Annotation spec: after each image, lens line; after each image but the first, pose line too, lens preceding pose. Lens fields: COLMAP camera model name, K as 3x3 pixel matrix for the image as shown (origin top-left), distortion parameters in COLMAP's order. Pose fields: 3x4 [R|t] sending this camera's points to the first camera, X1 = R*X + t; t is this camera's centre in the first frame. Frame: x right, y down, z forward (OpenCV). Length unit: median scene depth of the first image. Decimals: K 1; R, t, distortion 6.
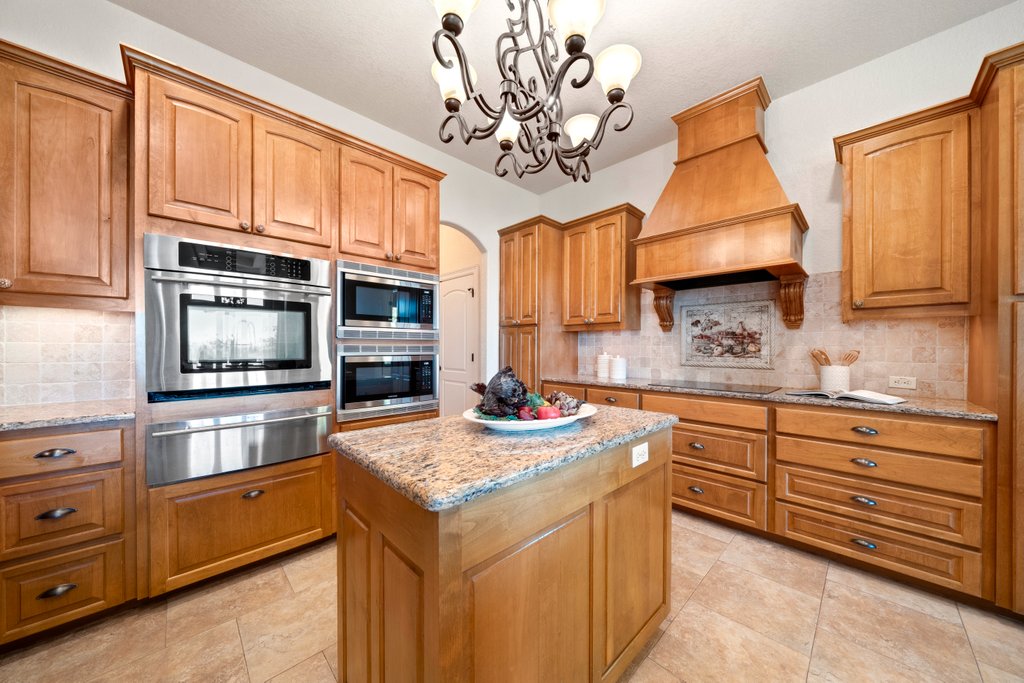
lens RADIAL K [[346.7, 0, 514.0], [0, 346.7, 345.7], [0, 0, 1]] dist [-0.000826, -0.000007]
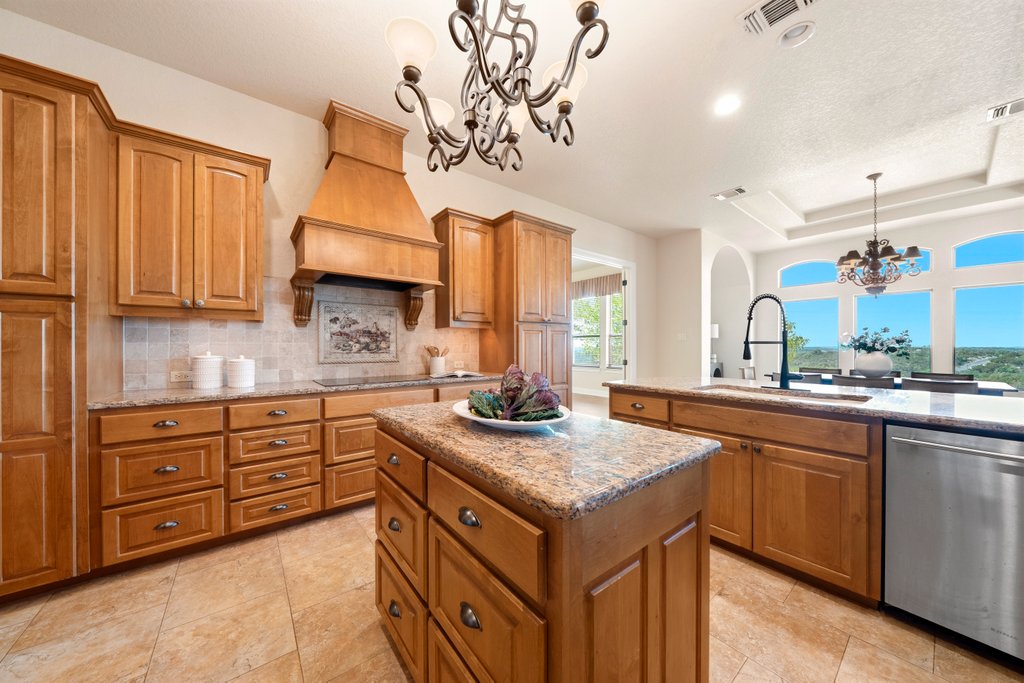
lens RADIAL K [[346.7, 0, 514.0], [0, 346.7, 345.7], [0, 0, 1]] dist [-0.000826, -0.000007]
pose [[0.104605, -0.004239, 0.994505, -0.436105], [-0.004228, 0.999980, 0.004707, 0.001589], [-0.994505, -0.004697, 0.104585, 0.411415]]
